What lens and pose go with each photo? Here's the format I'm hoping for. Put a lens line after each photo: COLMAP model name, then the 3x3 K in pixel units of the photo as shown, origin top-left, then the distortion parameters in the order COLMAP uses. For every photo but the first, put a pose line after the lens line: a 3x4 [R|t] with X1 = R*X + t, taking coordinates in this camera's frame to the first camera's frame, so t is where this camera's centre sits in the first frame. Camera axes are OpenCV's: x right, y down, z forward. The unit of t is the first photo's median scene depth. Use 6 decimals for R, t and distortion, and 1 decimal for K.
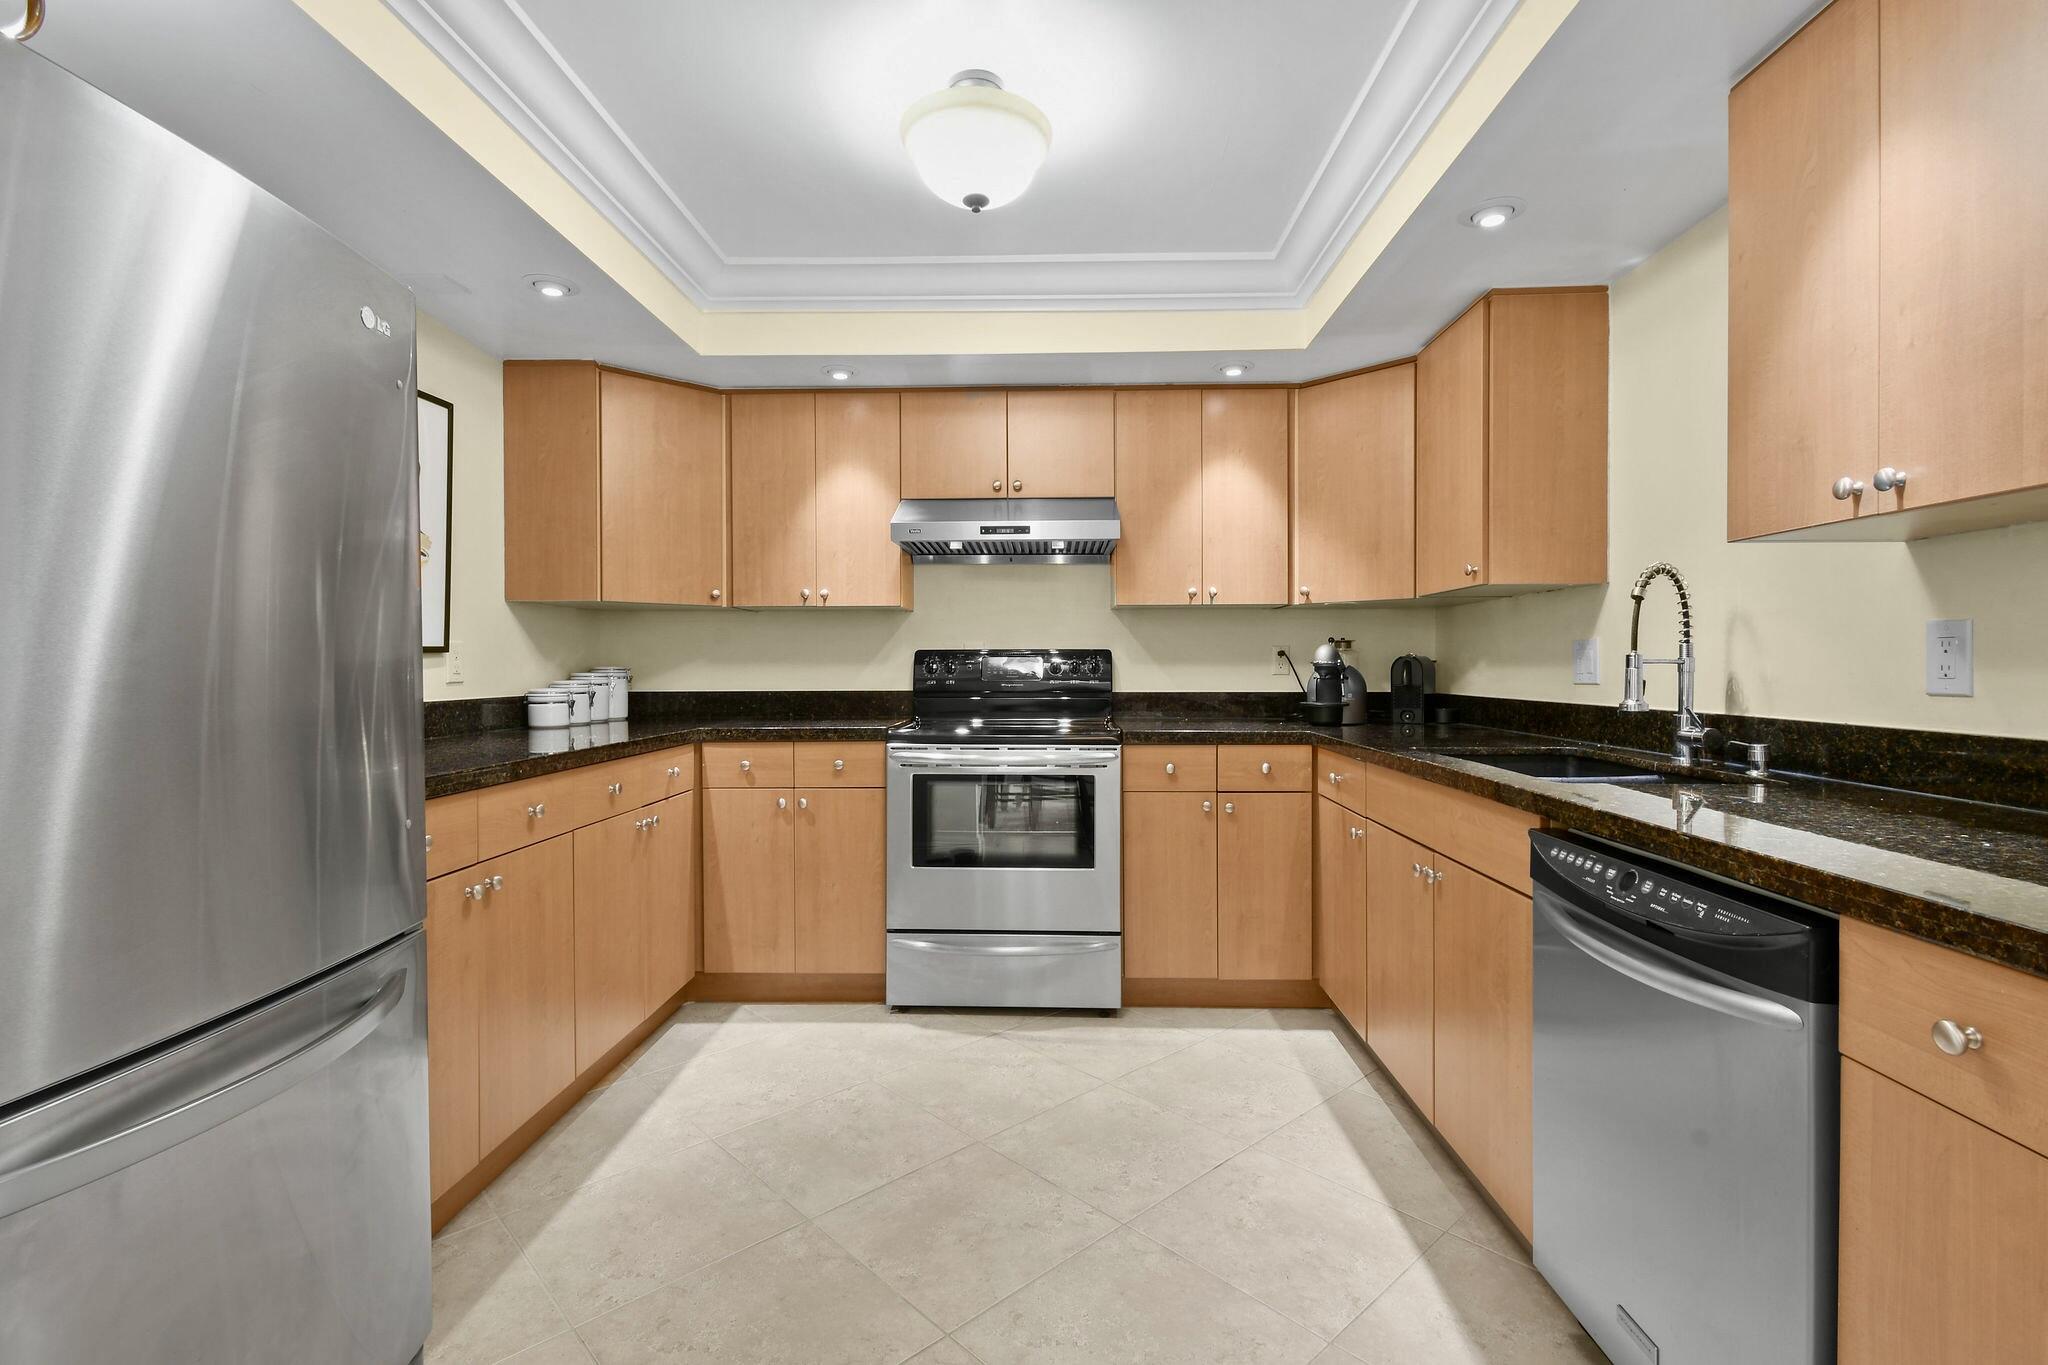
lens RADIAL K [[887.4, 0, 1023.8], [0, 887.4, 663.4], [0, 0, 1]] dist [0.000050, 0.000076]
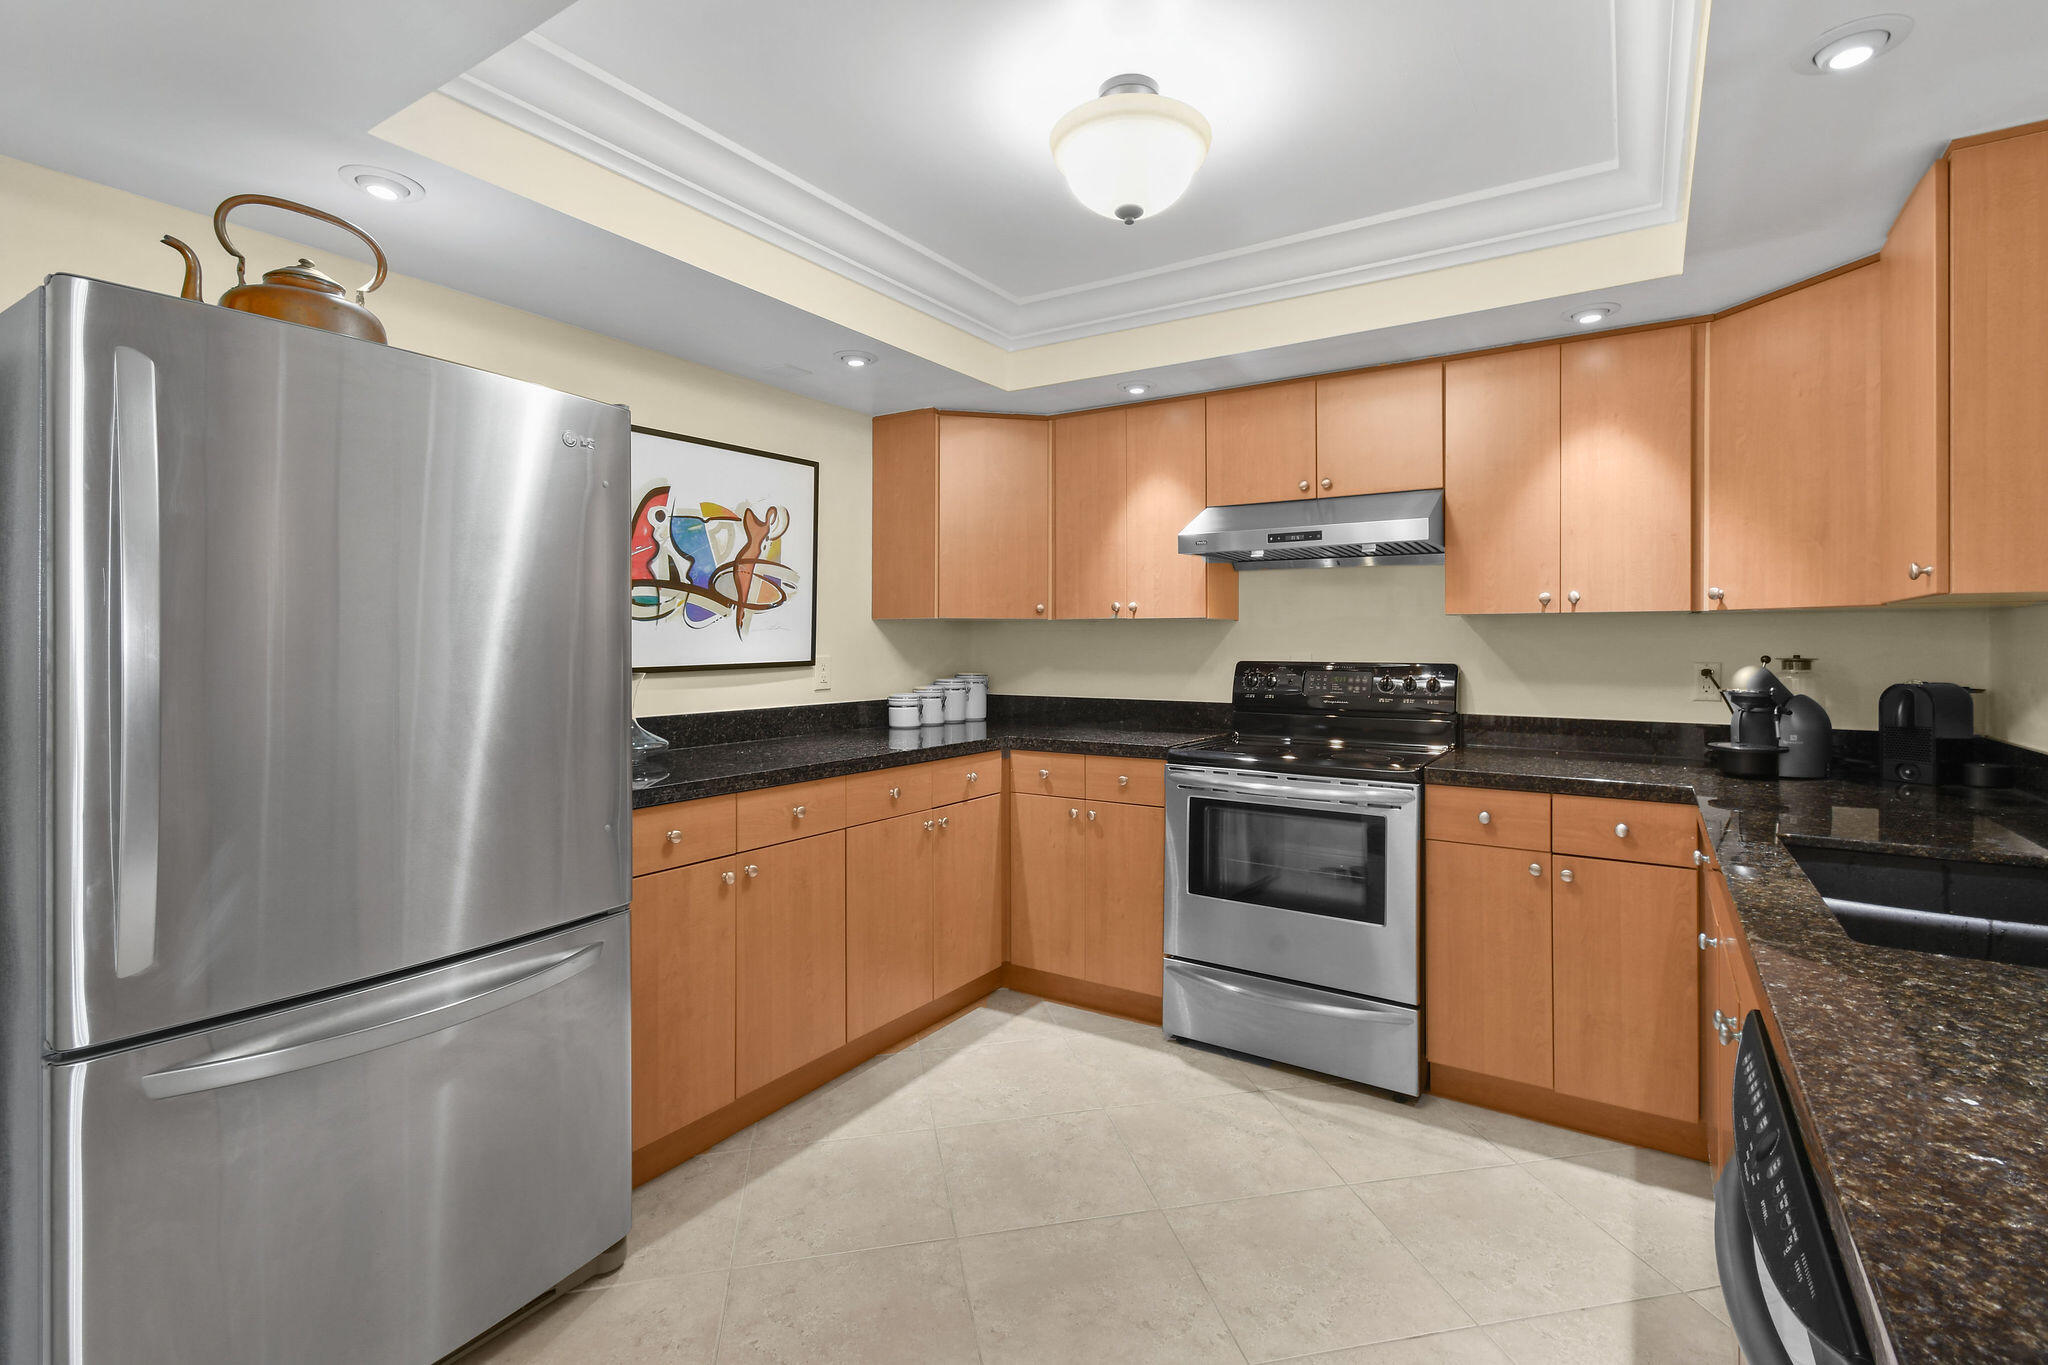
lens RADIAL K [[882.5, 0, 1025.6], [0, 882.5, 644.7], [0, 0, 1]] dist [0.000740, 0.000125]
pose [[0.870784, 0.001595, -0.491663, 0.181534], [-0.005522, 0.999963, -0.006537, -0.031347], [0.491635, 0.008407, 0.870761, 0.075842]]
